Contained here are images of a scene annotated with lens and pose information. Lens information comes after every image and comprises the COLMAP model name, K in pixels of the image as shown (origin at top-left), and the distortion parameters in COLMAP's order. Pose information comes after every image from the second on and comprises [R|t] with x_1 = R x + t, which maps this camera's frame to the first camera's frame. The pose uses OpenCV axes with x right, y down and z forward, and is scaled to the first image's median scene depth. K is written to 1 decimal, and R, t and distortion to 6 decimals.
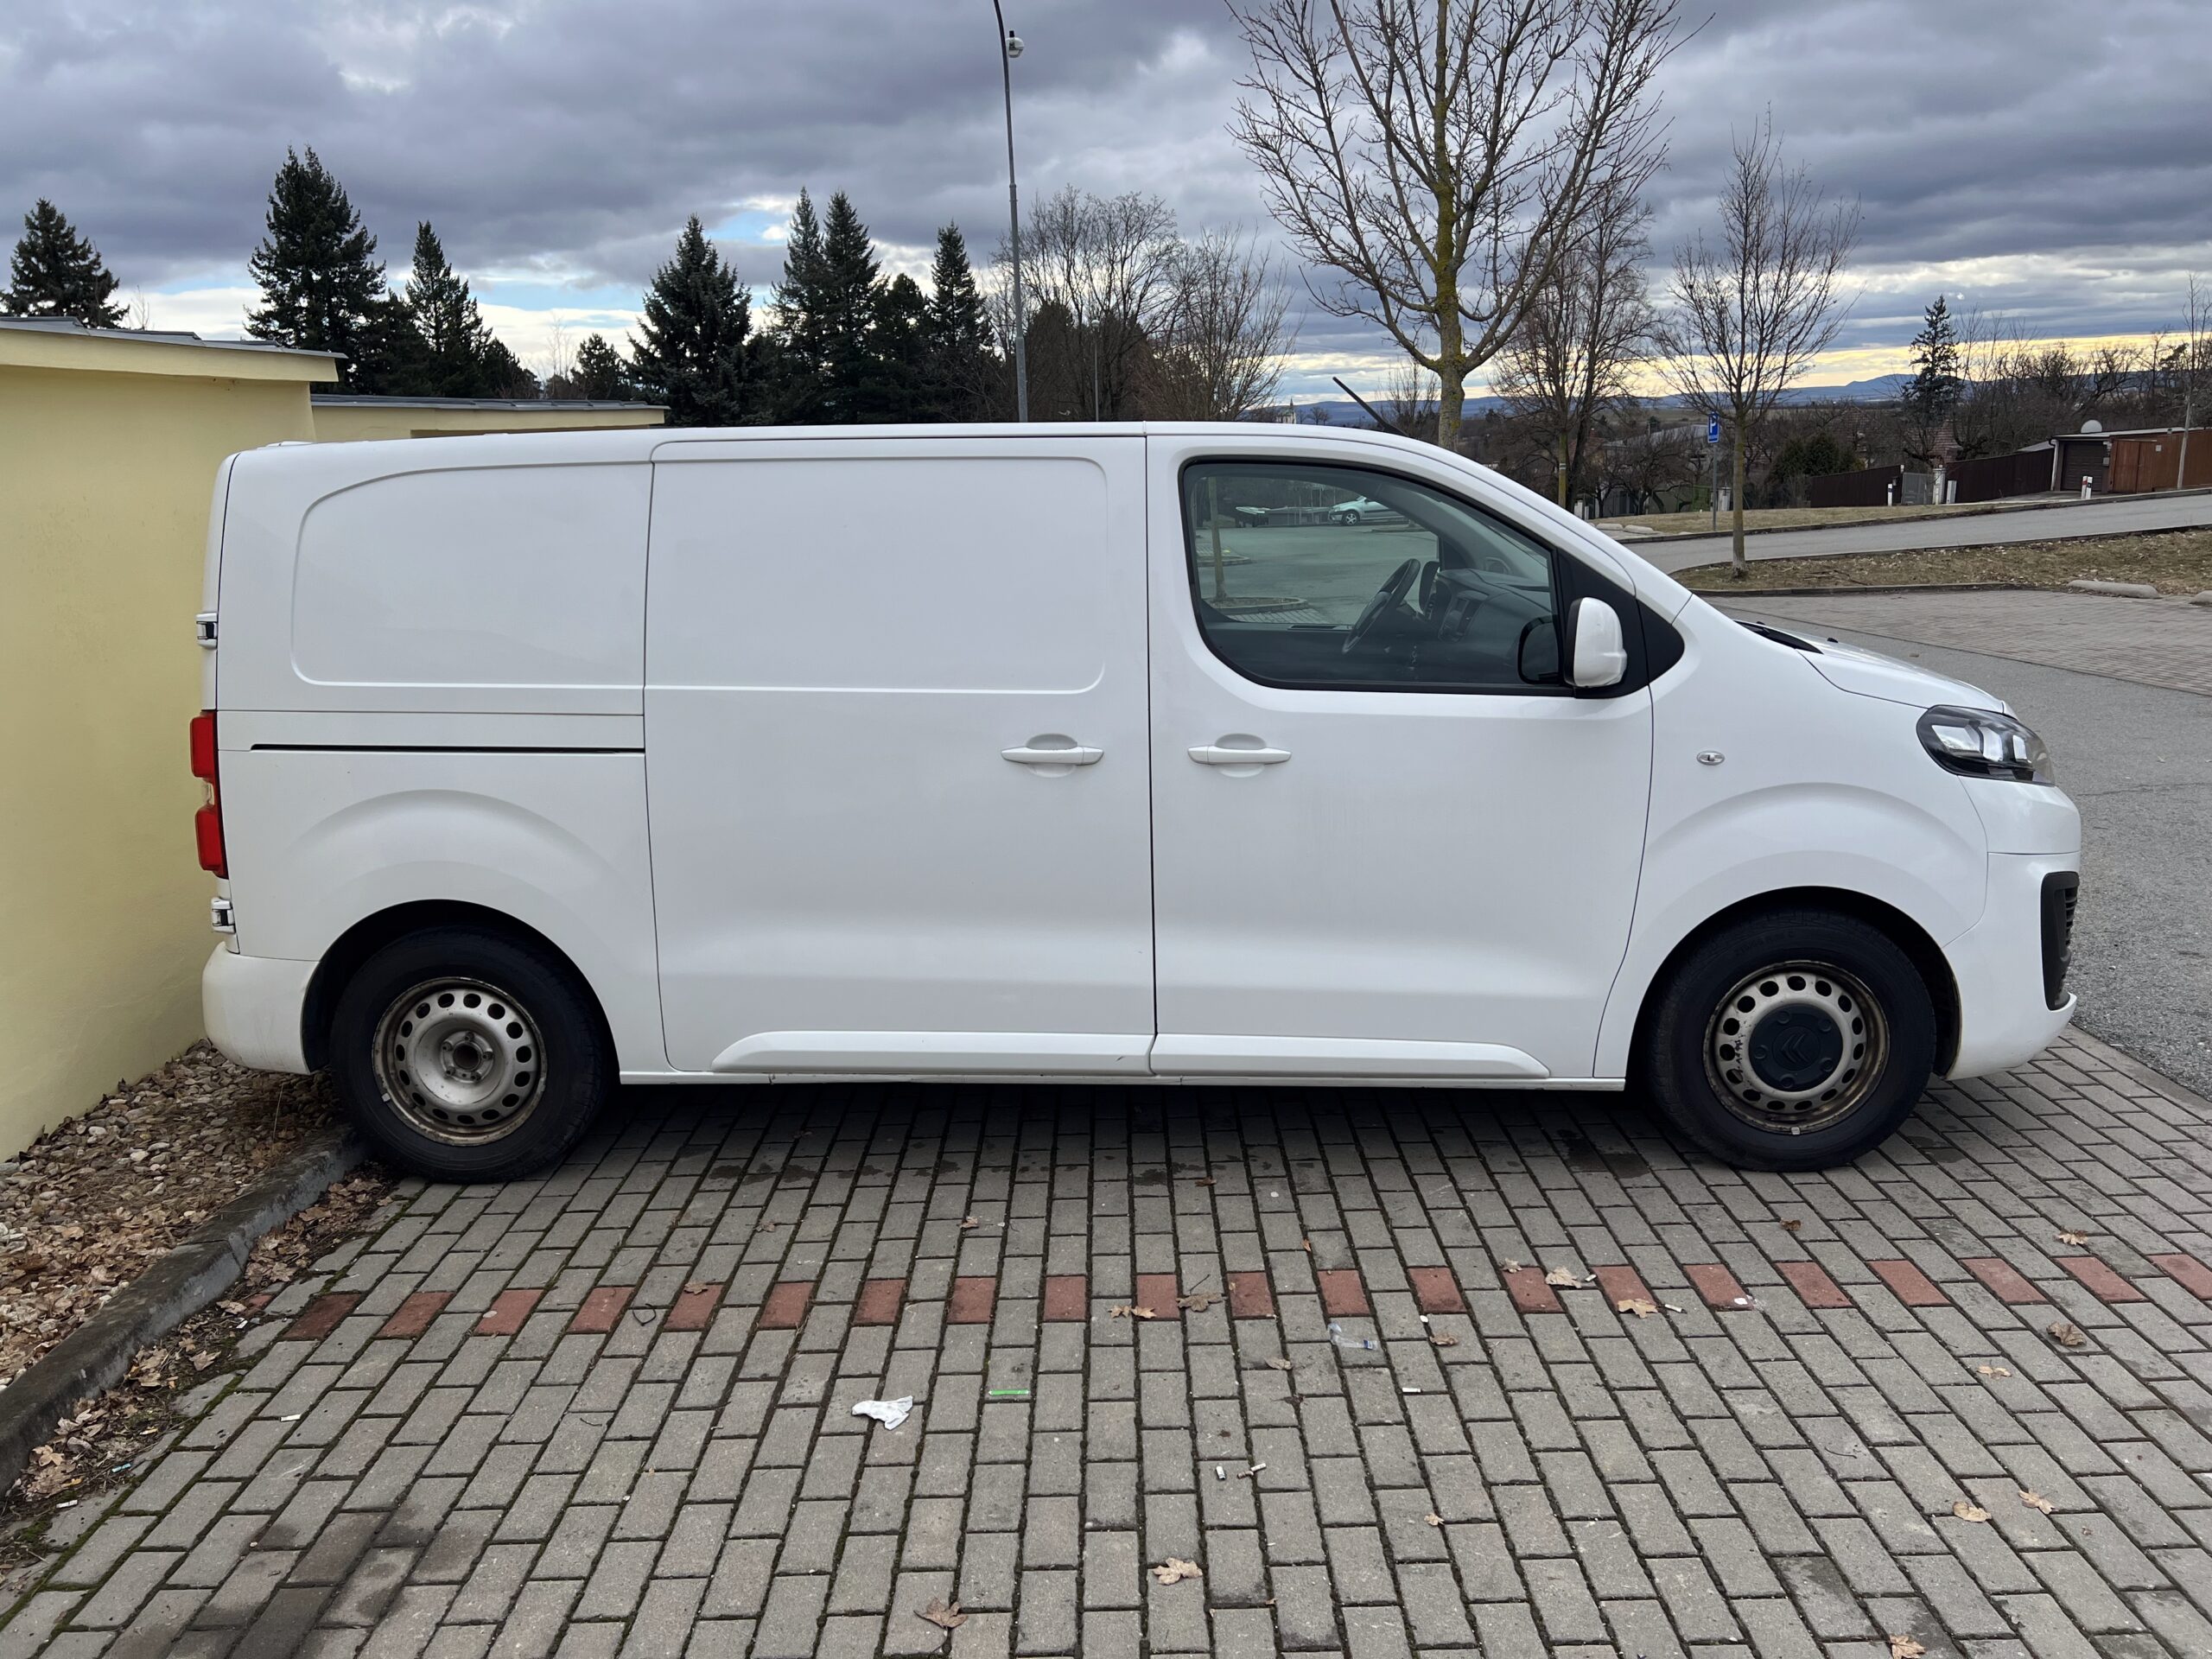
lens RADIAL K [[1646.4, 0, 1093.6], [0, 1646.4, 799.3], [0, 0, 1]] dist [0.071216, -0.080998]
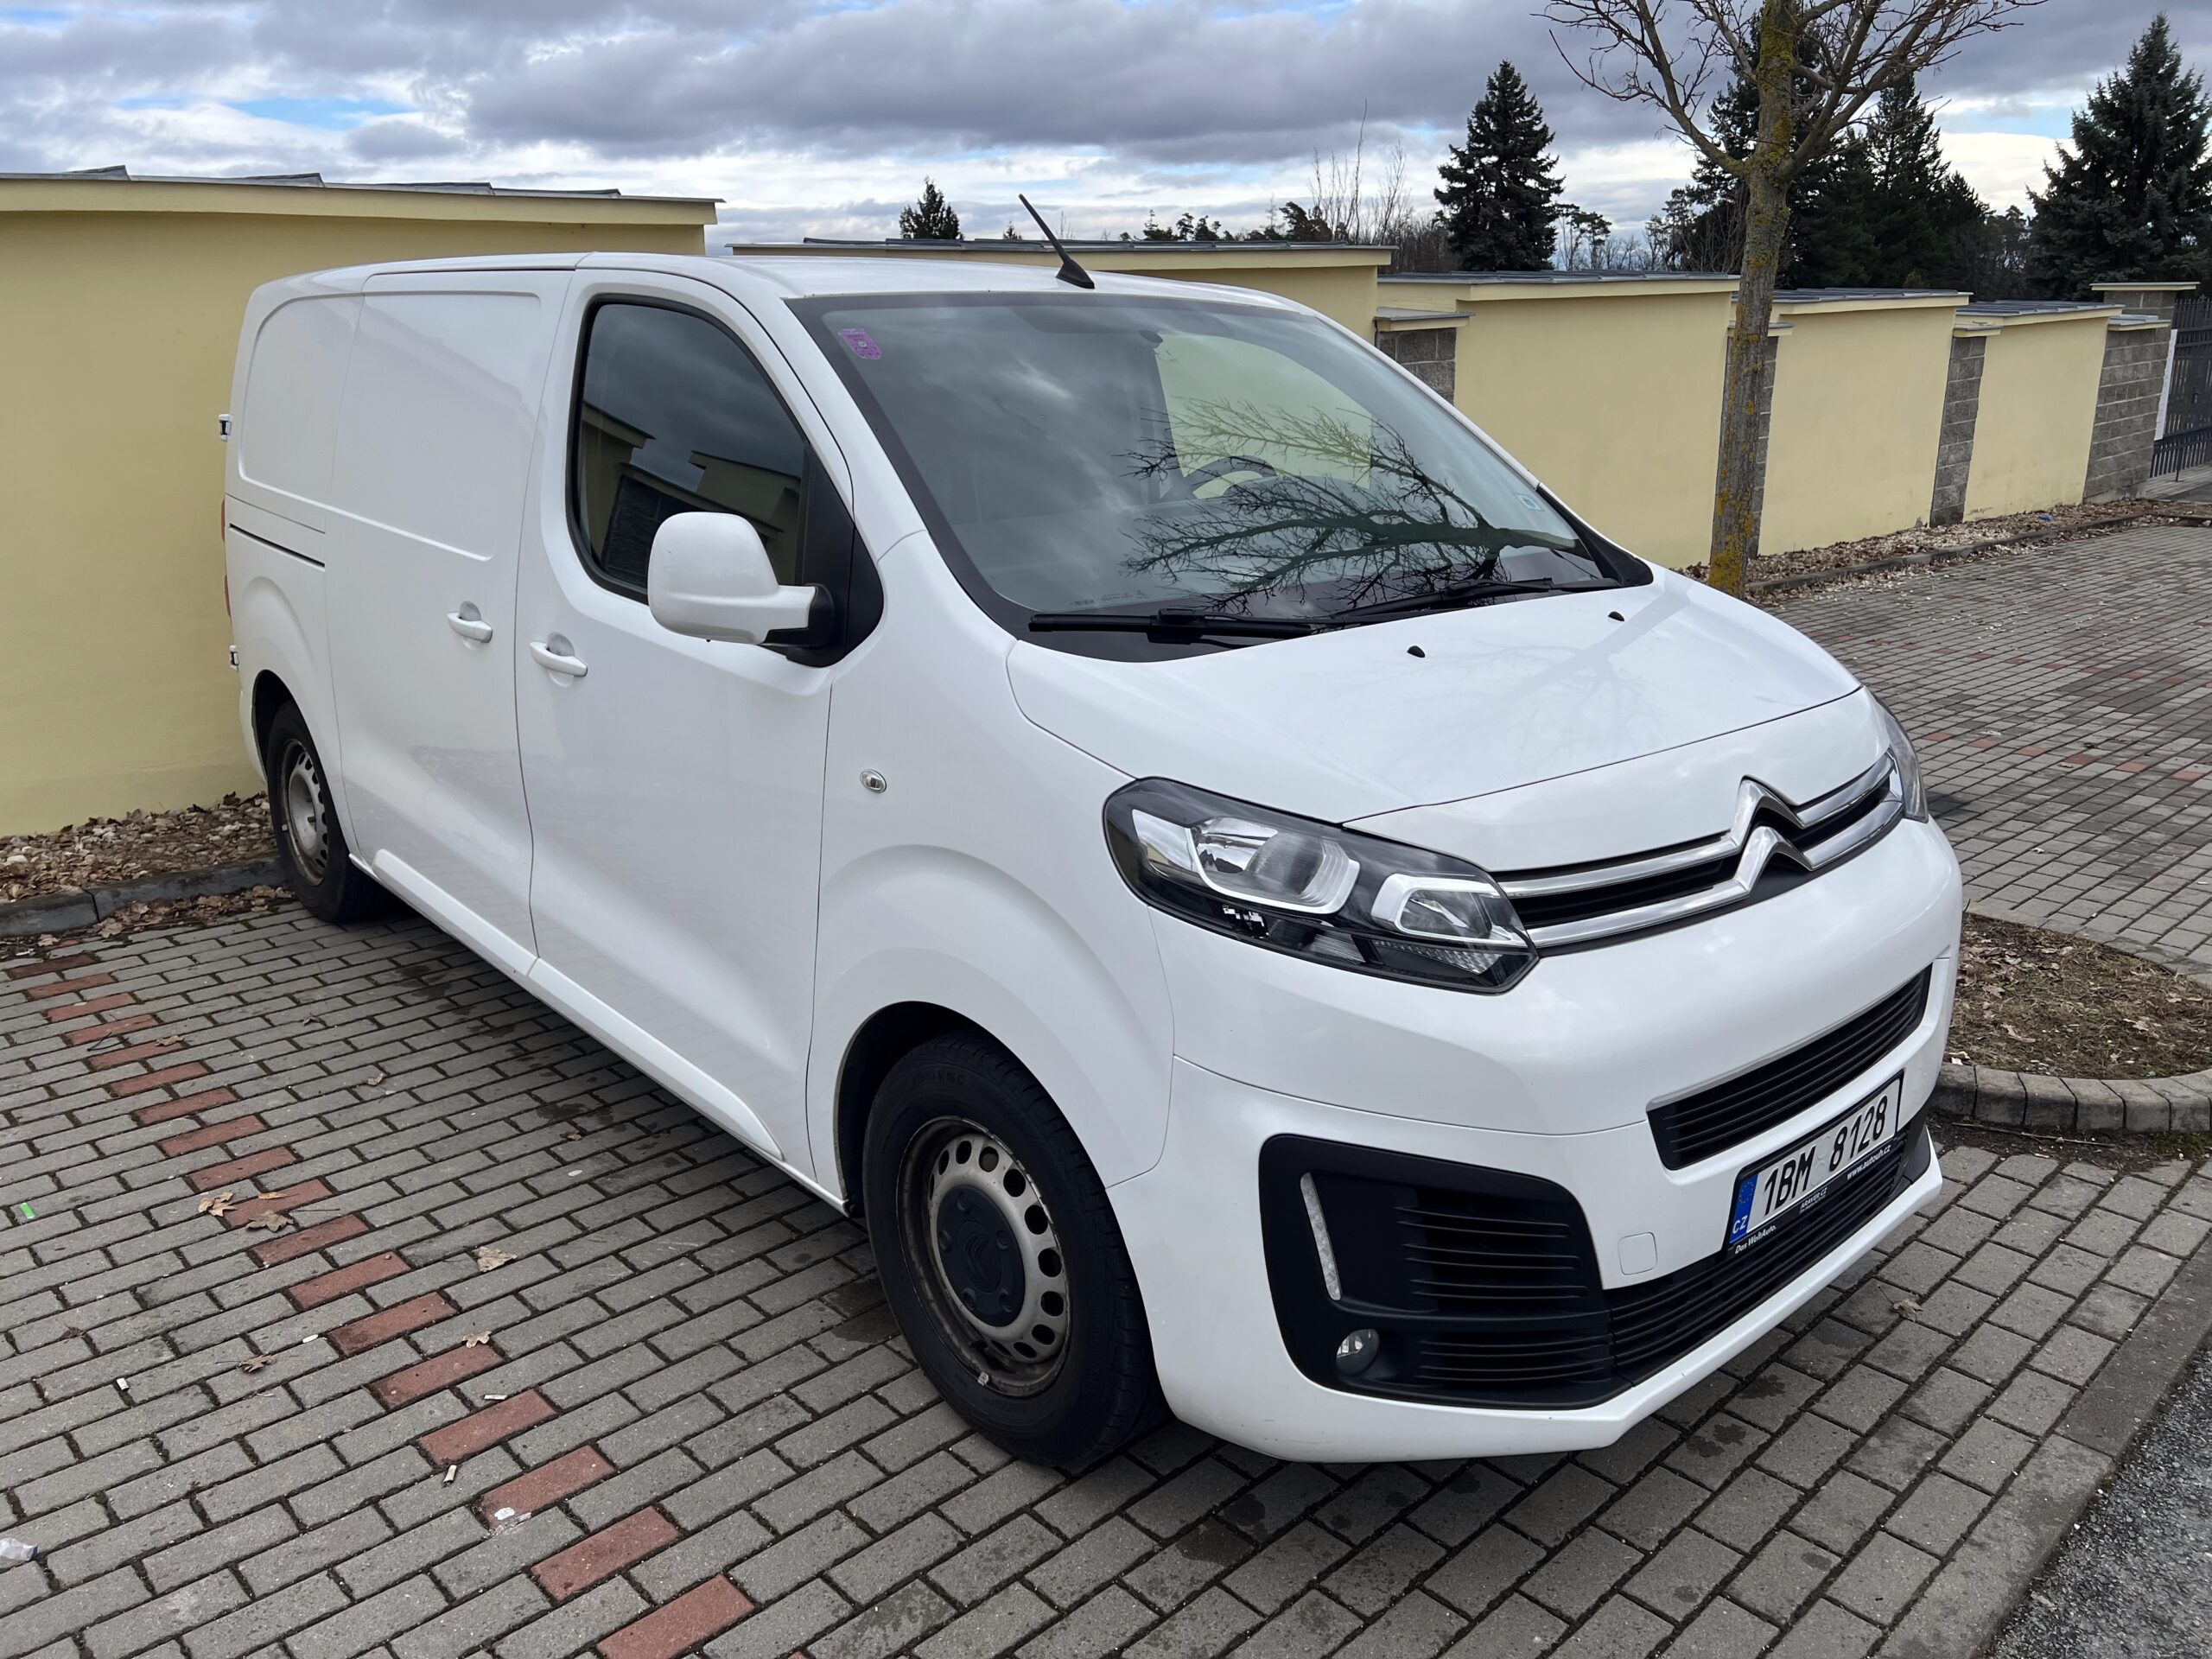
lens RADIAL K [[1646.4, 0, 1093.6], [0, 1646.4, 799.3], [0, 0, 1]] dist [0.071216, -0.080998]
pose [[0.694166, 0.221547, -0.684873, 0.833821], [-0.162024, 0.975131, 0.151220, -0.123728], [0.701343, 0.005994, 0.712798, 0.562799]]
